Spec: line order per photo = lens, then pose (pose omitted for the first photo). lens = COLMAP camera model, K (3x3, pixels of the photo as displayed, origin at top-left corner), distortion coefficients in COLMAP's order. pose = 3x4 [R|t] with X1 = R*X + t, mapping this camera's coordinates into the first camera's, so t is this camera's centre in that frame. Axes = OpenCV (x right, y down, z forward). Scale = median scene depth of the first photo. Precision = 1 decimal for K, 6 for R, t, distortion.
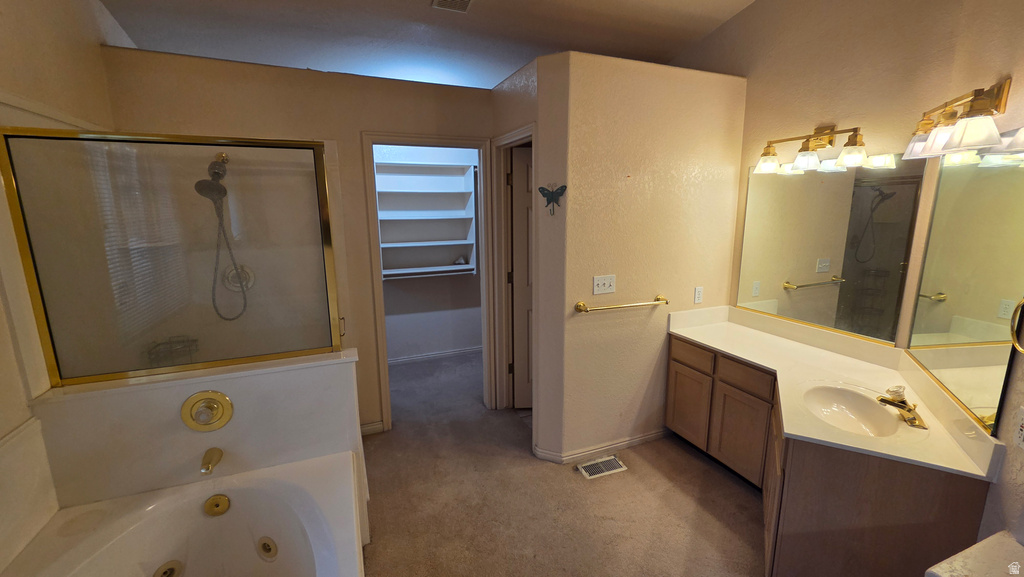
lens RADIAL K [[418.0, 0, 512.7], [0, 418.0, 286.2], [0, 0, 1]] dist [0.002631, -0.003437]
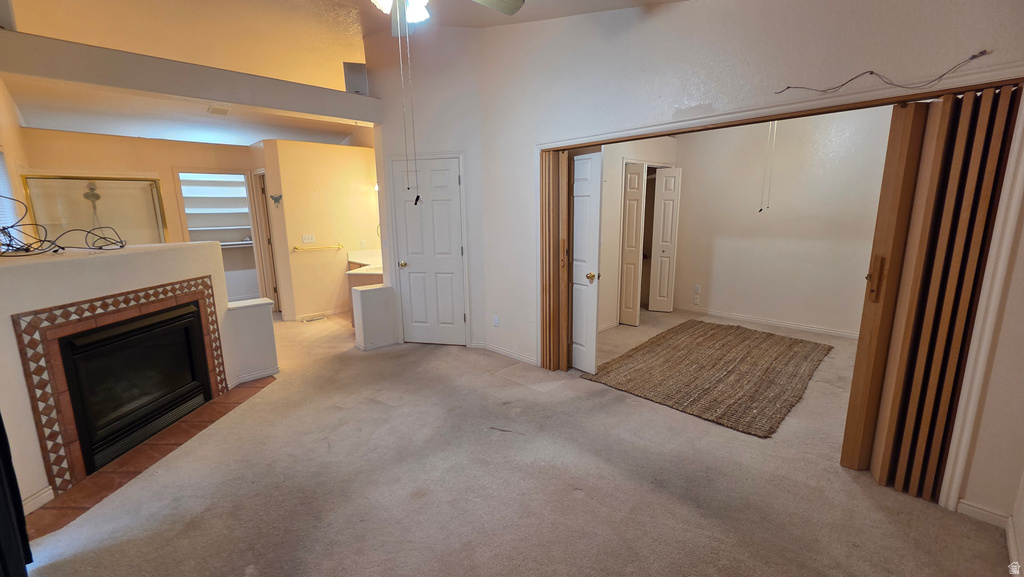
lens RADIAL K [[418.0, 0, 512.7], [0, 418.0, 286.2], [0, 0, 1]] dist [0.002631, -0.003437]
pose [[0.937201, -0.072759, 0.341117, 0.464528], [0.076072, 0.997096, 0.003675, 0.327927], [-0.340394, 0.022505, 0.940014, -1.490621]]
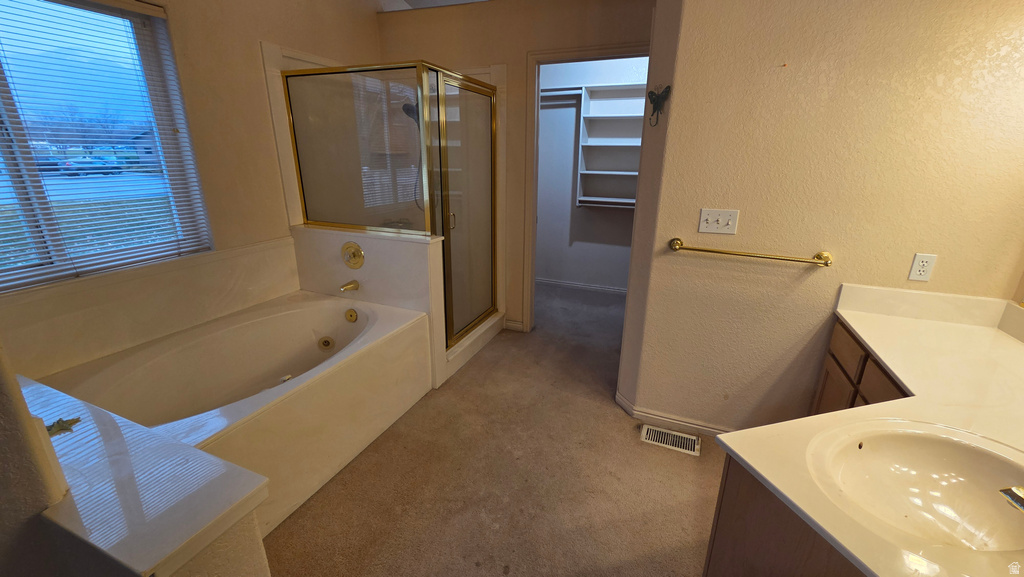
lens RADIAL K [[418.0, 0, 512.7], [0, 418.0, 286.2], [0, 0, 1]] dist [0.002631, -0.003437]
pose [[0.708526, 0.229808, -0.667218, 0.494857], [-0.147879, 0.972848, 0.178041, 0.031284], [0.690017, -0.027479, 0.723271, 0.188356]]
